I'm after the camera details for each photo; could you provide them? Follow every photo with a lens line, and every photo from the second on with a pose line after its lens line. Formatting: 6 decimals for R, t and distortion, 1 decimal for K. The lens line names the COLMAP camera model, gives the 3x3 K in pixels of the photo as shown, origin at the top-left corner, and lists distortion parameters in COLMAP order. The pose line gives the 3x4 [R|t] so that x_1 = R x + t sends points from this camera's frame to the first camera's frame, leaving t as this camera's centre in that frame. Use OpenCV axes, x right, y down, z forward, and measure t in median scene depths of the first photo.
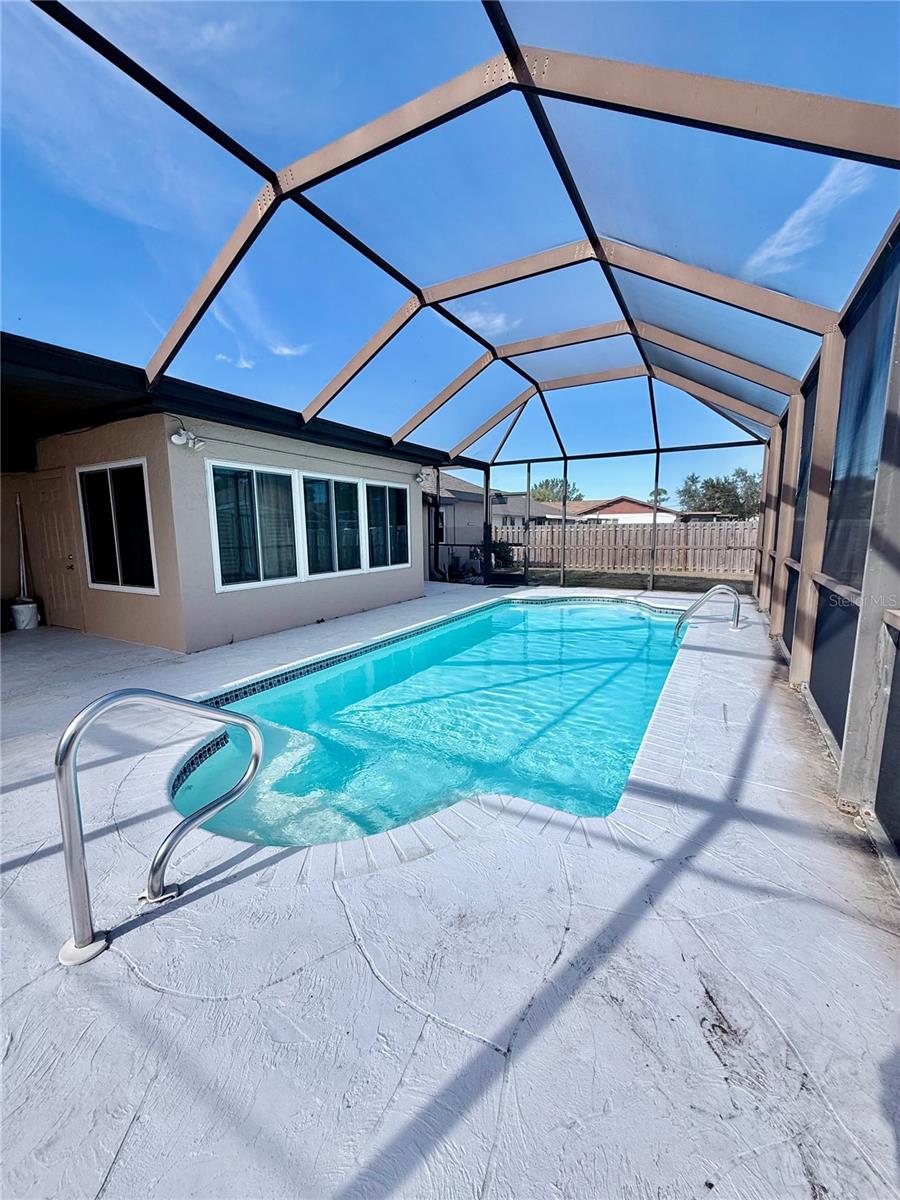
lens RADIAL K [[482.8, 0, 451.1], [0, 482.8, 597.2], [0, 0, 1]] dist [0.000737, -0.000144]
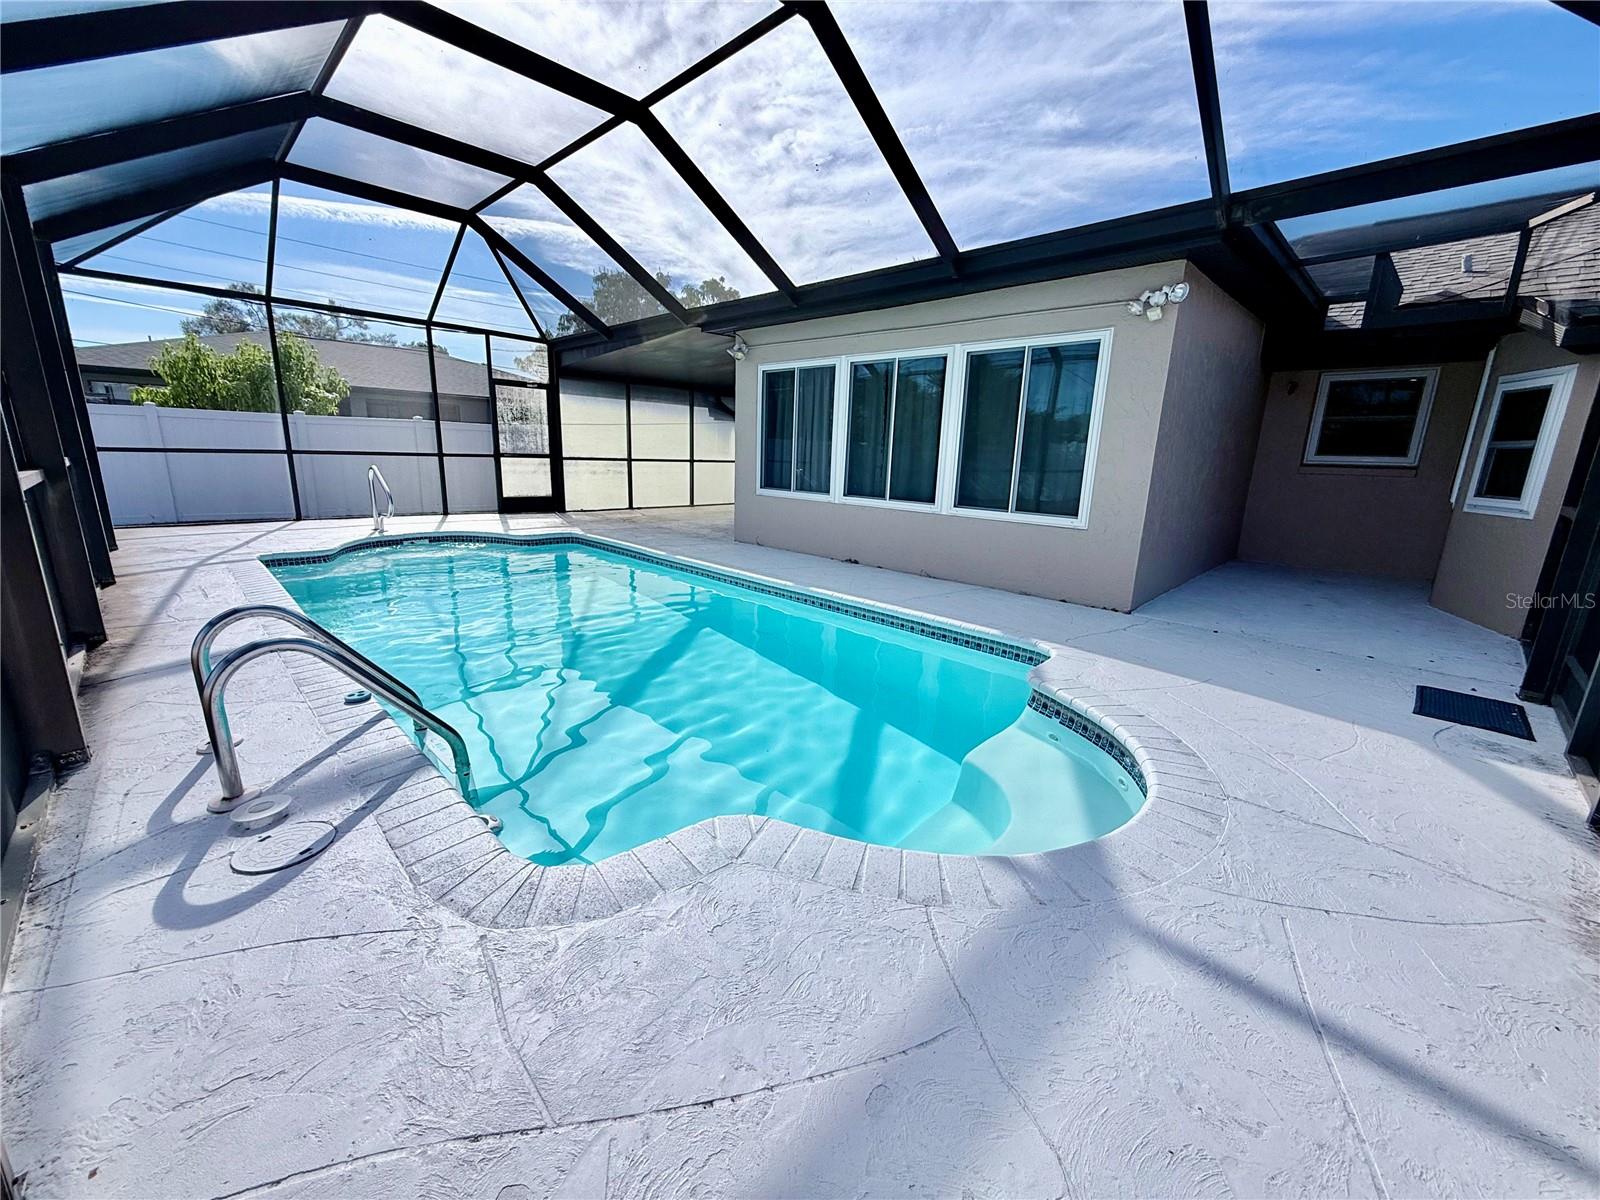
lens RADIAL K [[643.7, 0, 793.6], [0, 643.7, 599.4], [0, 0, 1]] dist [0.000737, -0.000144]
pose [[-0.277595, 0.227673, -0.933331, 0.826652], [-0.156054, 0.947924, 0.277647, -0.185571], [0.947939, 0.222723, -0.227610, 1.370642]]
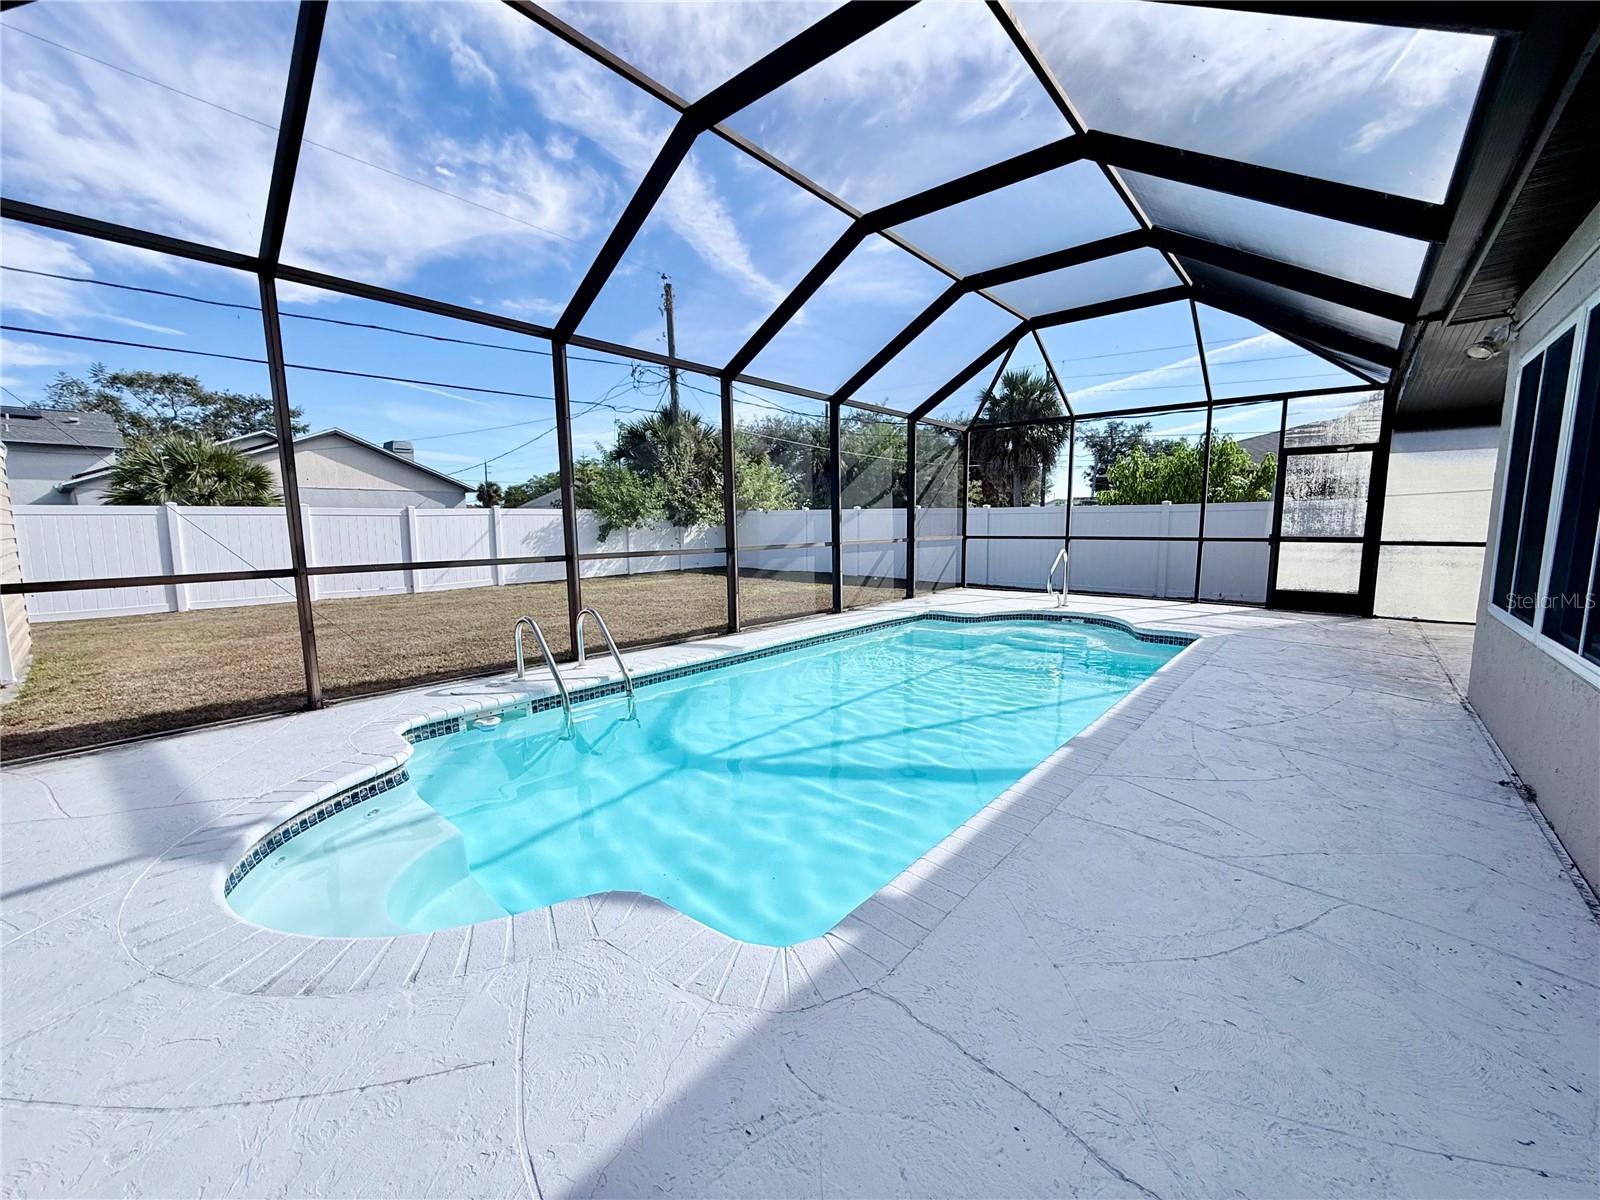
lens RADIAL K [[643.7, 0, 806.3], [0, 643.7, 604.5], [0, 0, 1]] dist [0.000737, -0.000144]
pose [[-0.979723, 0.001157, 0.200354, 0.109350], [0.053486, 0.965205, 0.255967, -0.228328], [-0.193087, 0.261493, -0.945695, 1.715450]]
